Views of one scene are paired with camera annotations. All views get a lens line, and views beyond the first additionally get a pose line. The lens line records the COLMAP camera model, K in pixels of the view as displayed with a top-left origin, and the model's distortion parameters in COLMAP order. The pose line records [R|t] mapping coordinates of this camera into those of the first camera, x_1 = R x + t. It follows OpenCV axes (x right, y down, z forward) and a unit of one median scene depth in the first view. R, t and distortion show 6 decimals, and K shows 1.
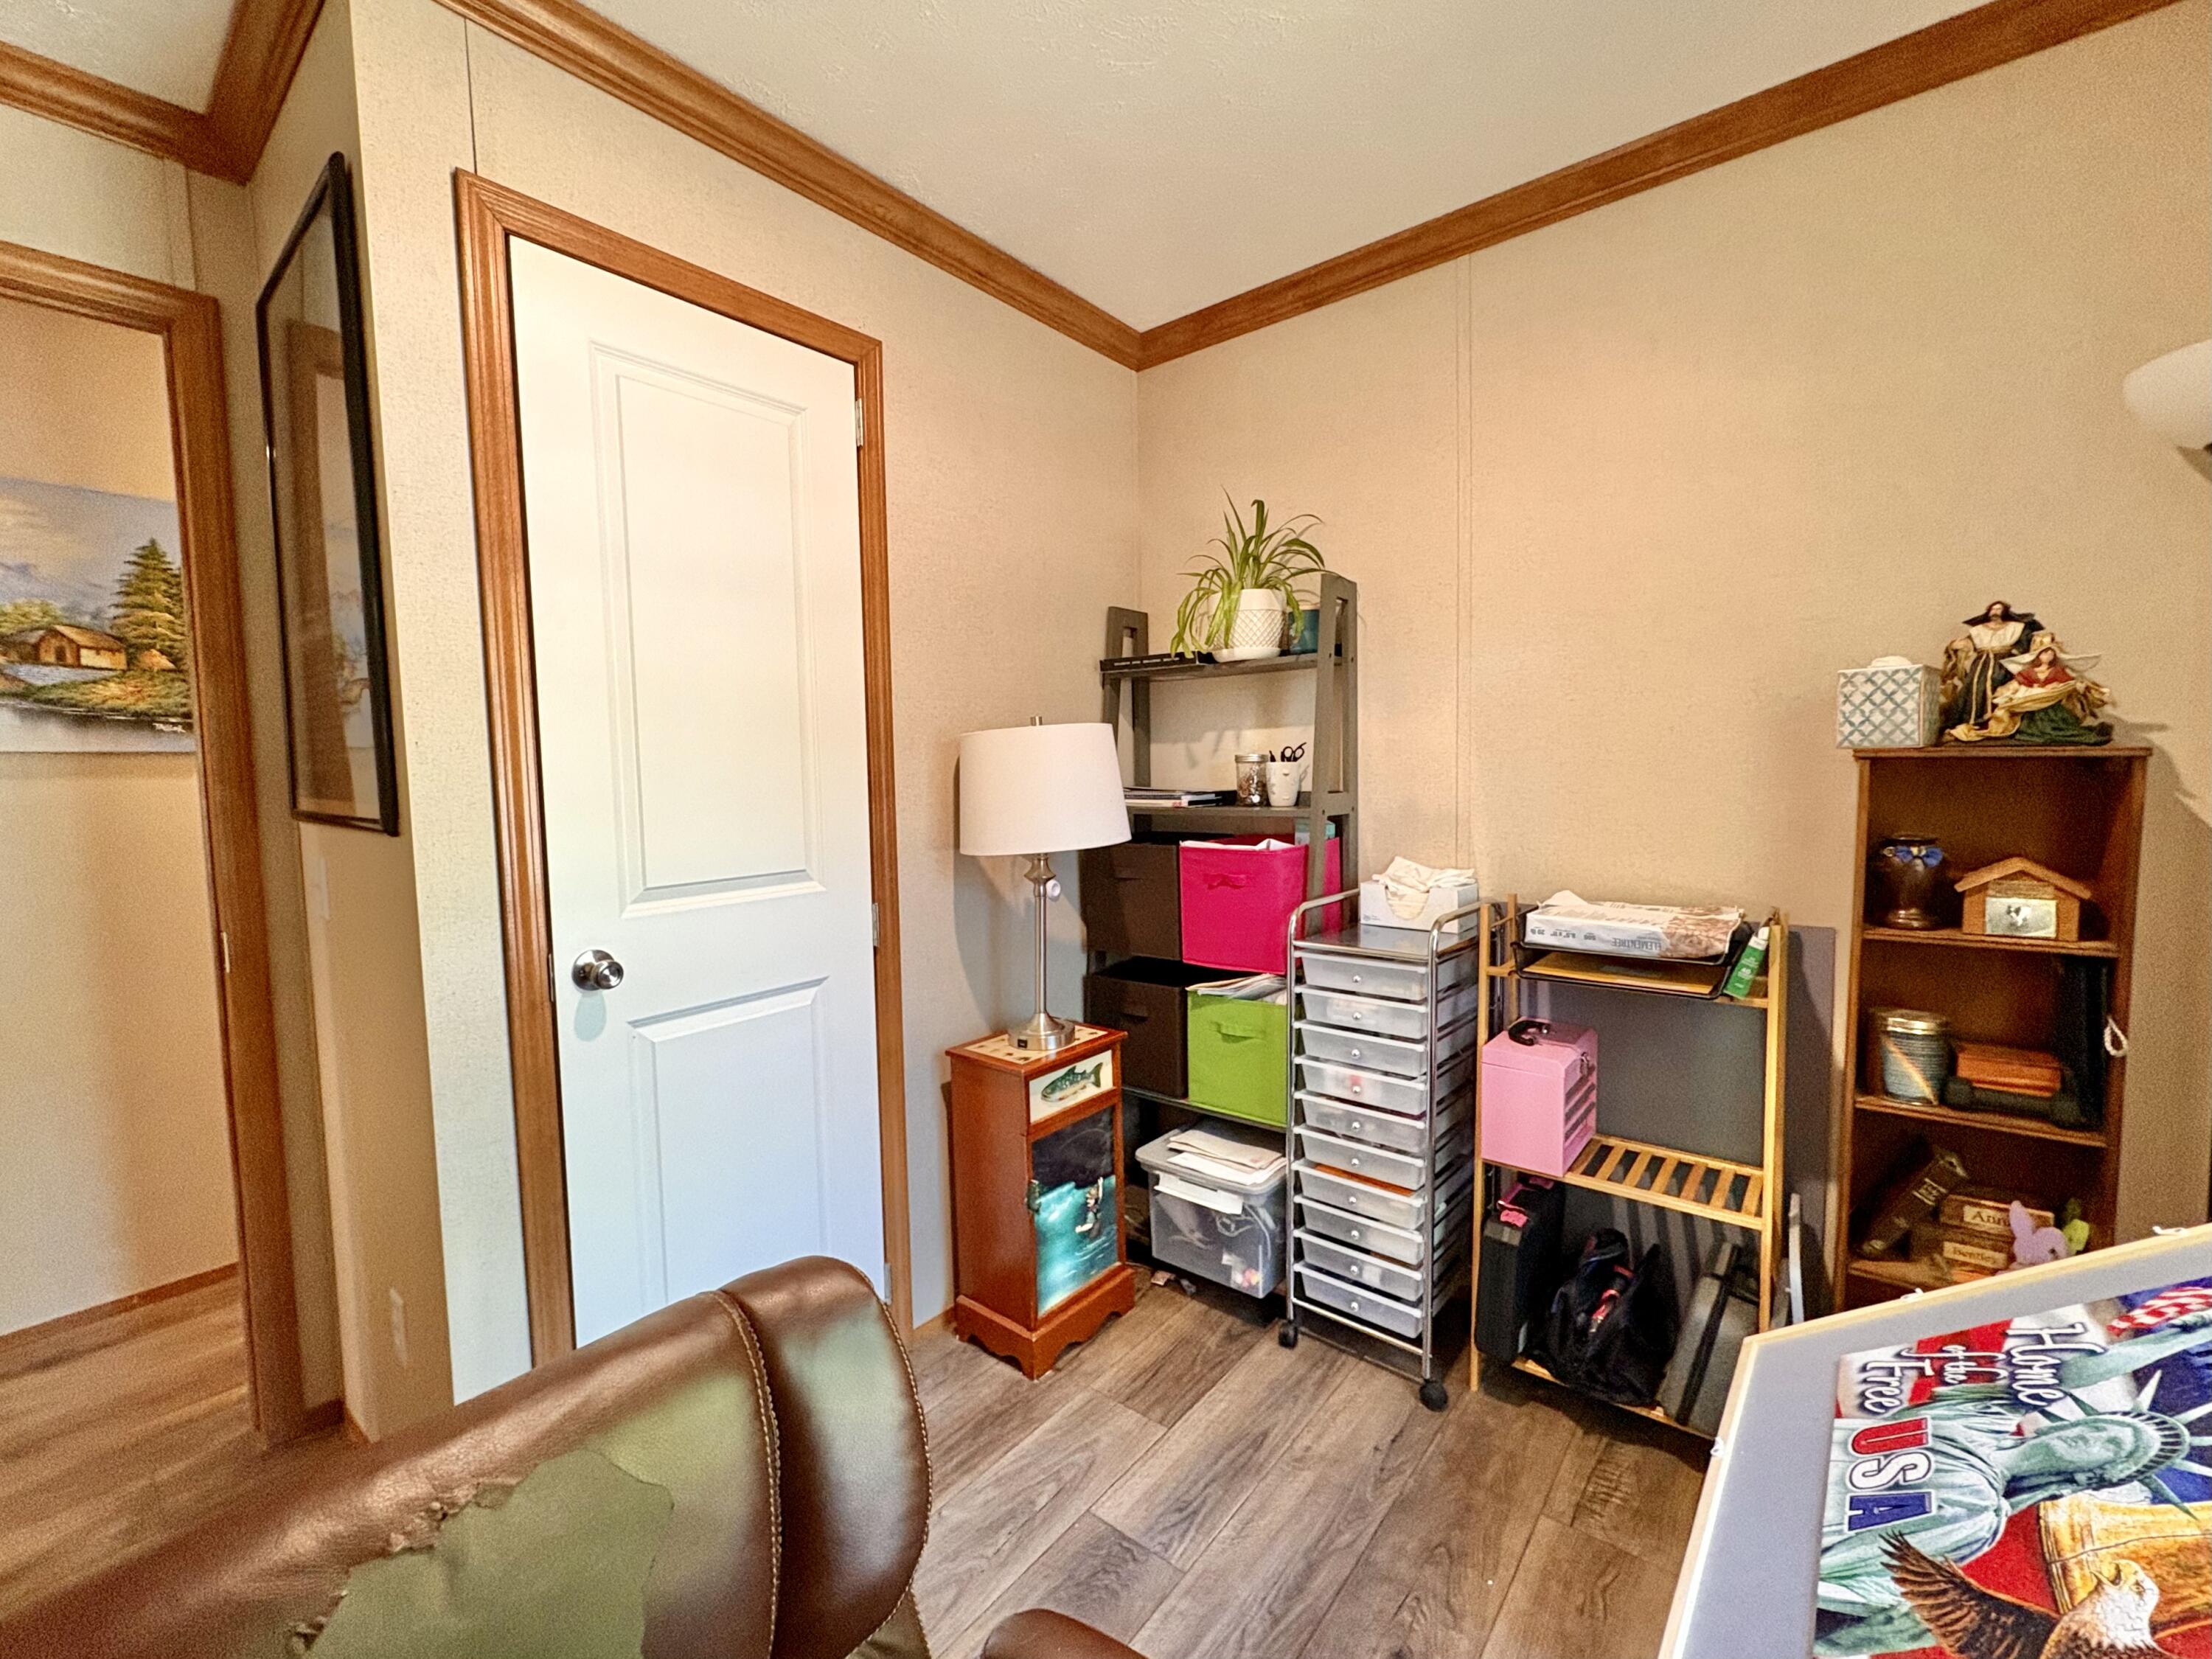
lens RADIAL K [[932.5, 0, 1107.9], [0, 932.5, 832.2], [0, 0, 1]] dist [0.002955, -0.000094]
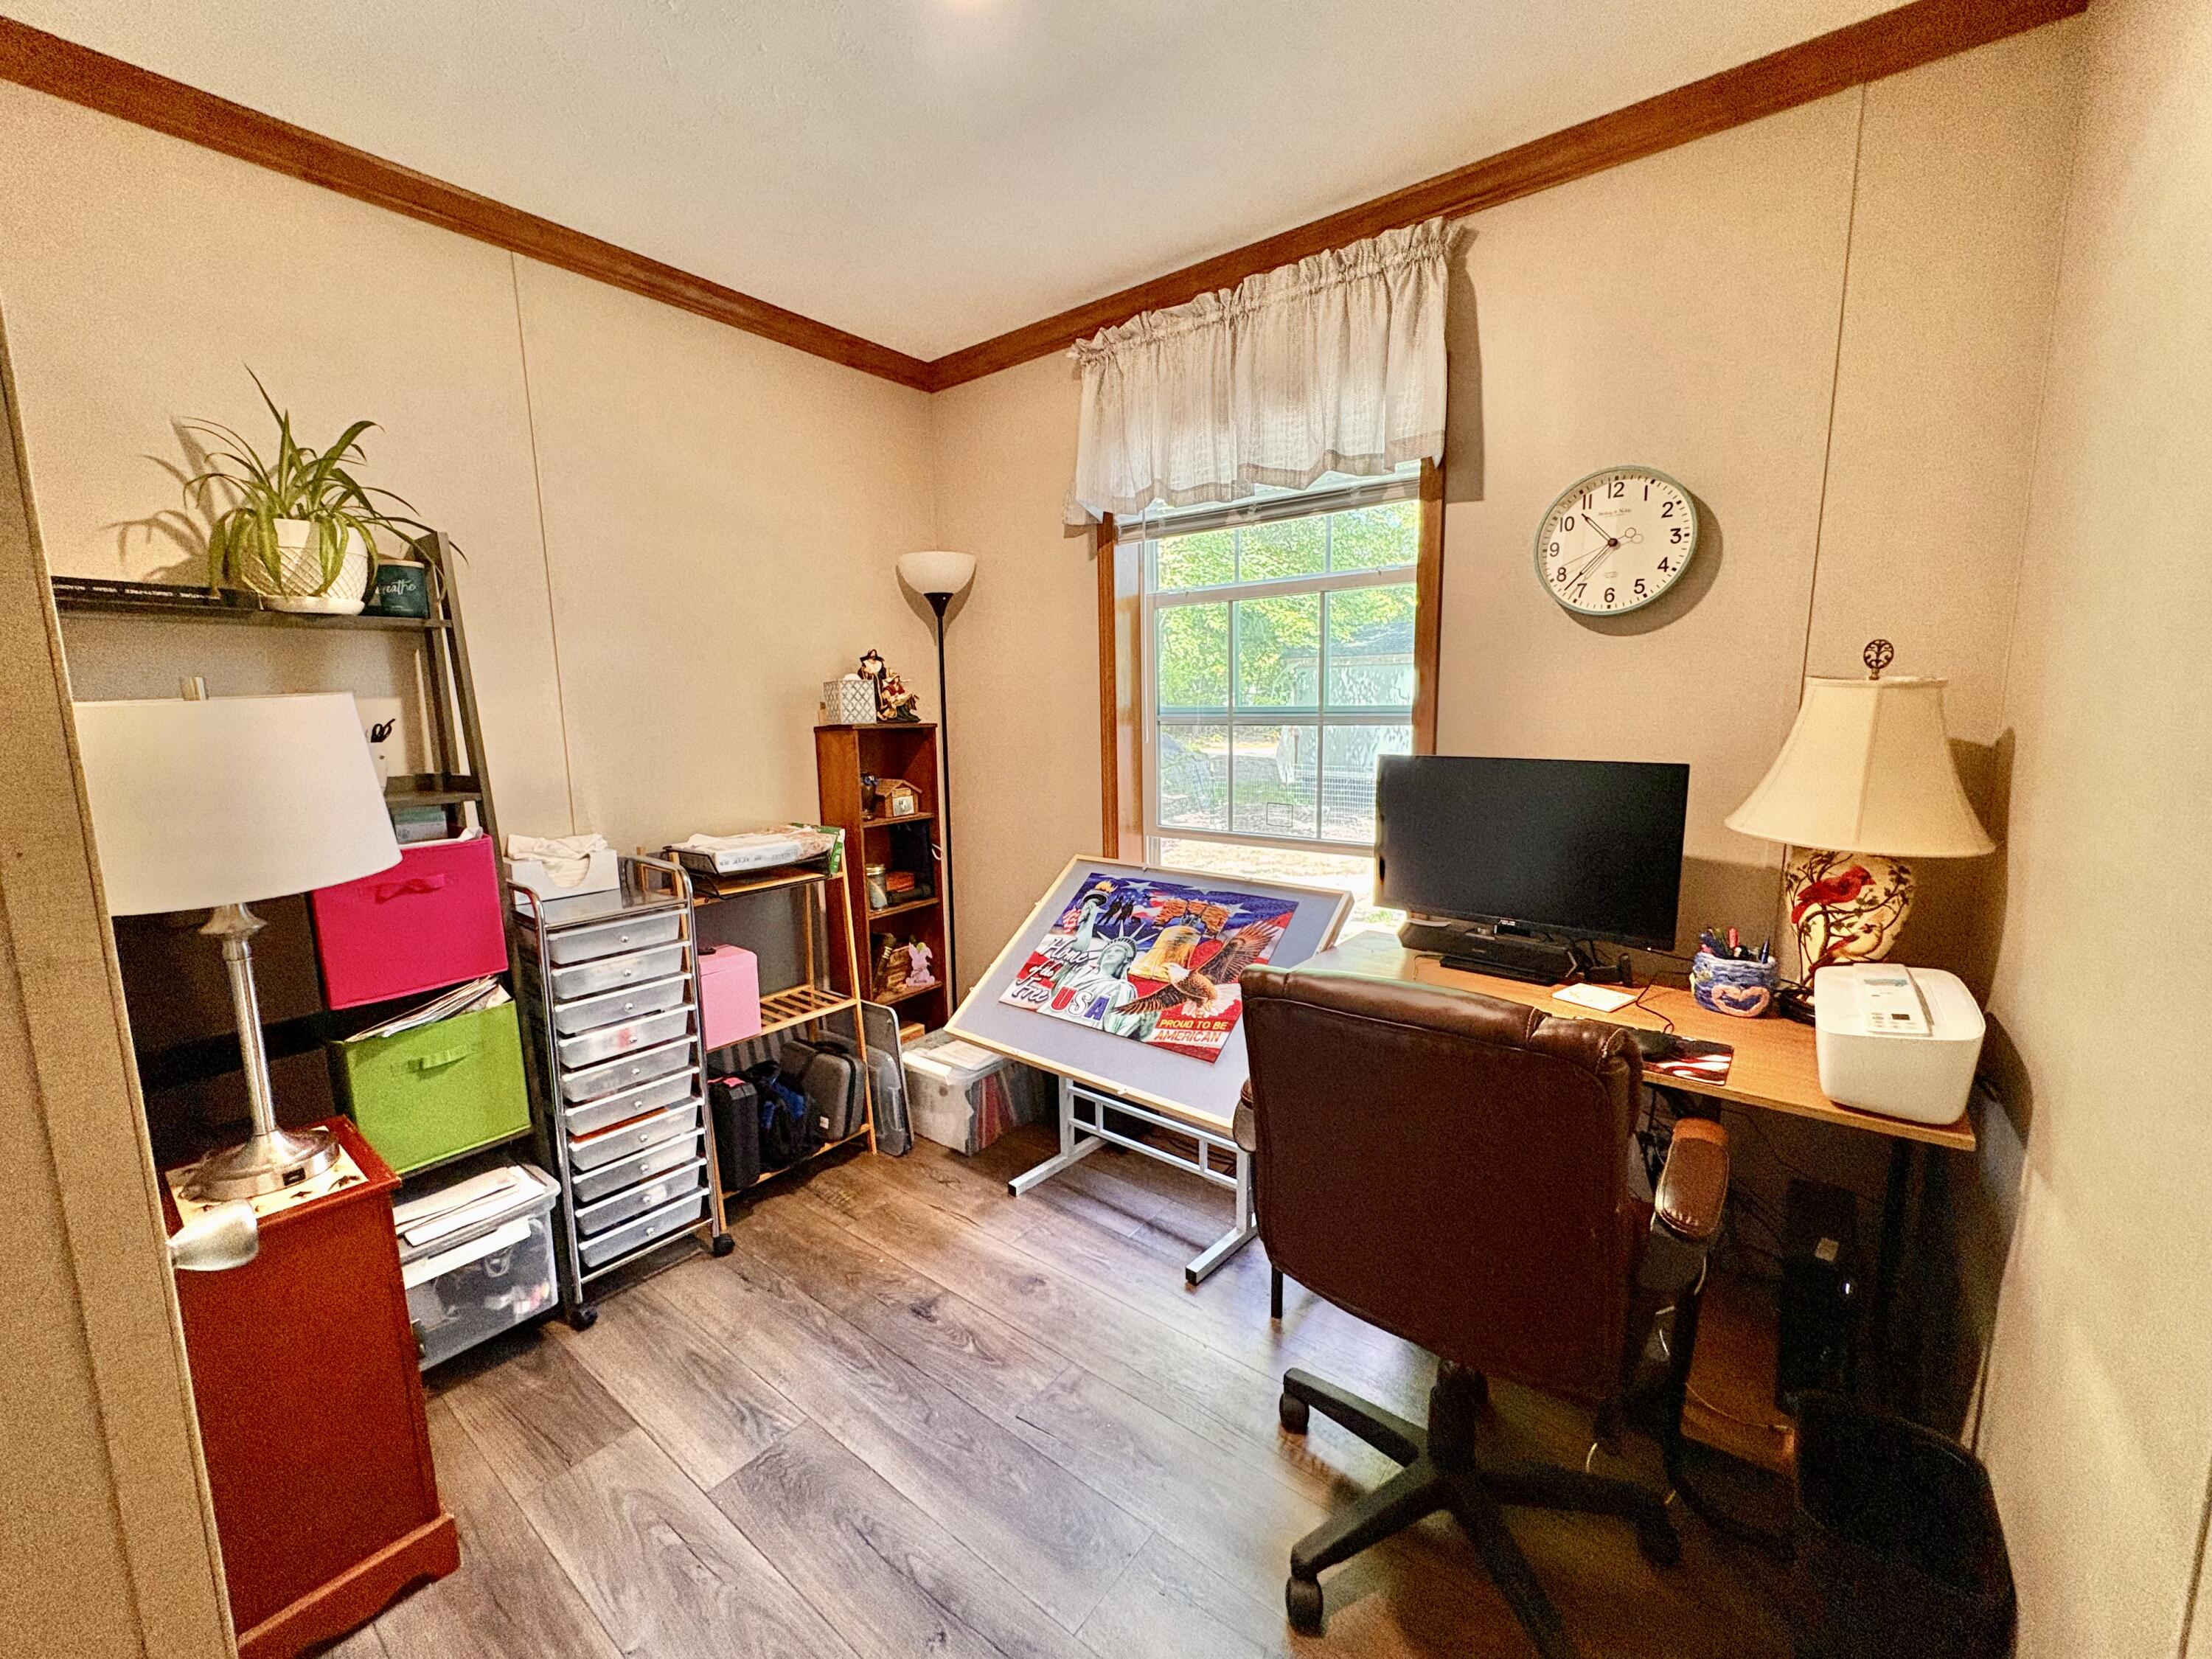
lens RADIAL K [[875.9, 0, 1109.8], [0, 875.9, 827.4], [0, 0, 1]] dist [-0.002822, -0.000646]
pose [[-0.024902, -0.119892, 0.992475, -0.847903], [0.091170, 0.988373, 0.121684, -0.049053], [-0.995524, 0.093514, -0.013682, 0.505242]]
